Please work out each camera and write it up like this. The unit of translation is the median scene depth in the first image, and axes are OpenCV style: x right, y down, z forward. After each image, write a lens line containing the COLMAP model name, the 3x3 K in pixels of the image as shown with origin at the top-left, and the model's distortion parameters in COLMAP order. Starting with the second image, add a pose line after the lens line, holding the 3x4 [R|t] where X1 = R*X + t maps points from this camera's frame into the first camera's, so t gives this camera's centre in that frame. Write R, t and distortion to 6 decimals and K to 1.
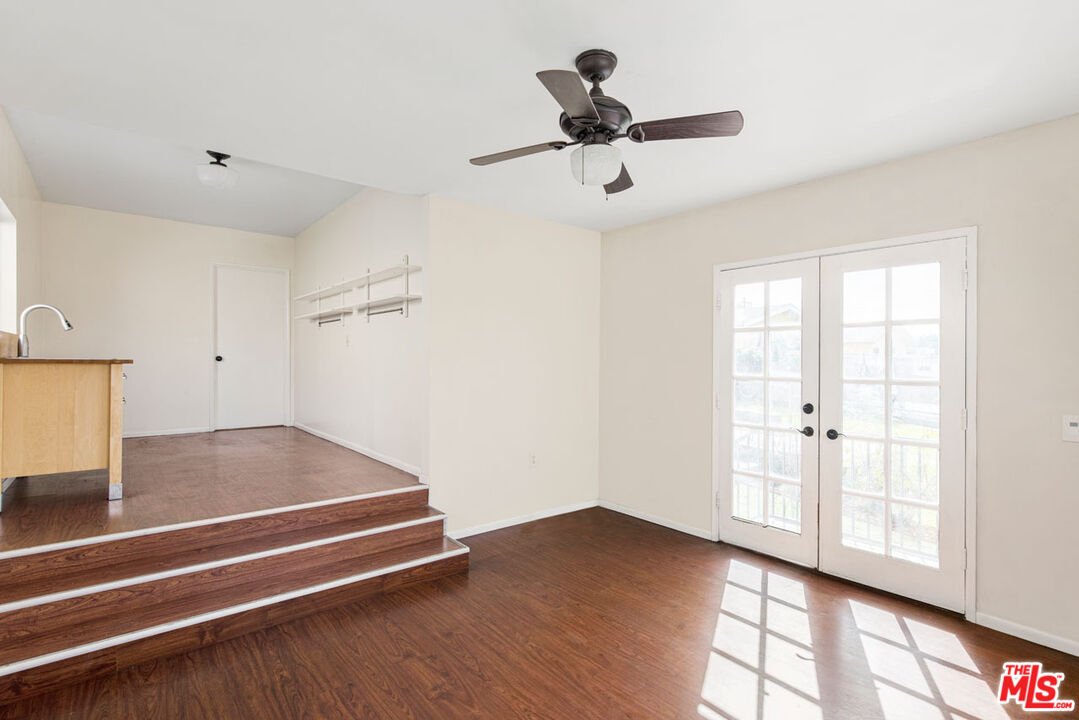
lens RADIAL K [[520.8, 0, 513.4], [0, 520.8, 362.4], [0, 0, 1]] dist [0.000263, -0.000377]
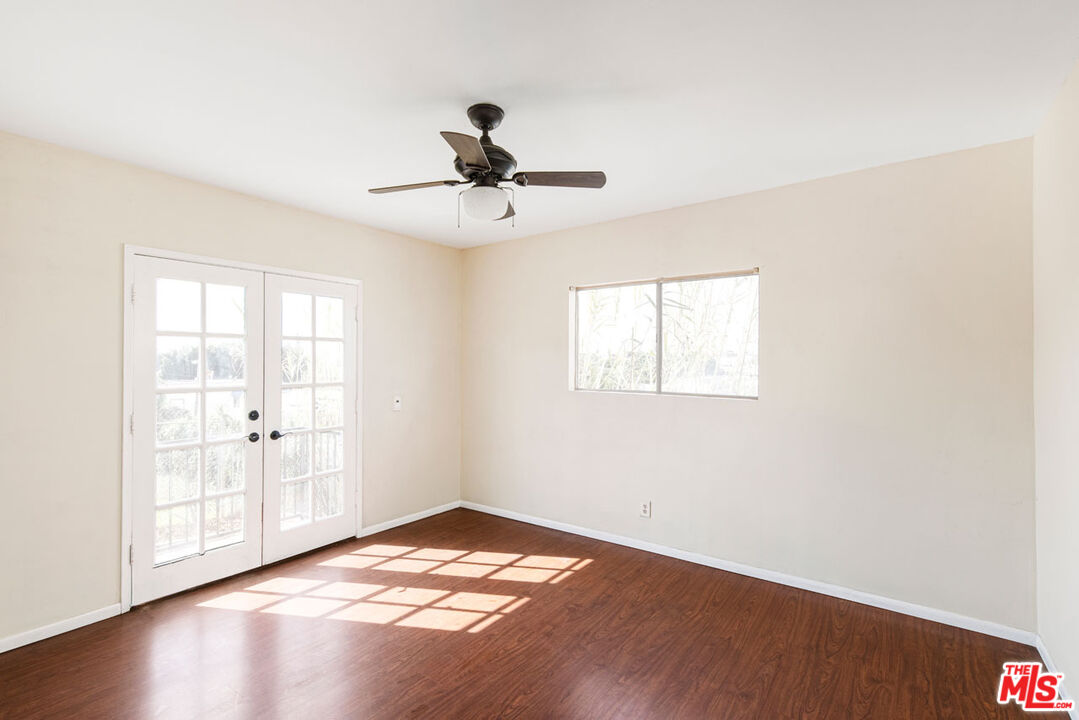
lens RADIAL K [[545.4, 0, 535.6], [0, 545.4, 357.8], [0, 0, 1]] dist [0.003868, 0.000231]
pose [[-0.311489, 0.003511, 0.950243, -0.661689], [0.005680, 0.999982, -0.001833, -0.021778], [-0.950233, 0.004826, -0.311504, 0.825192]]
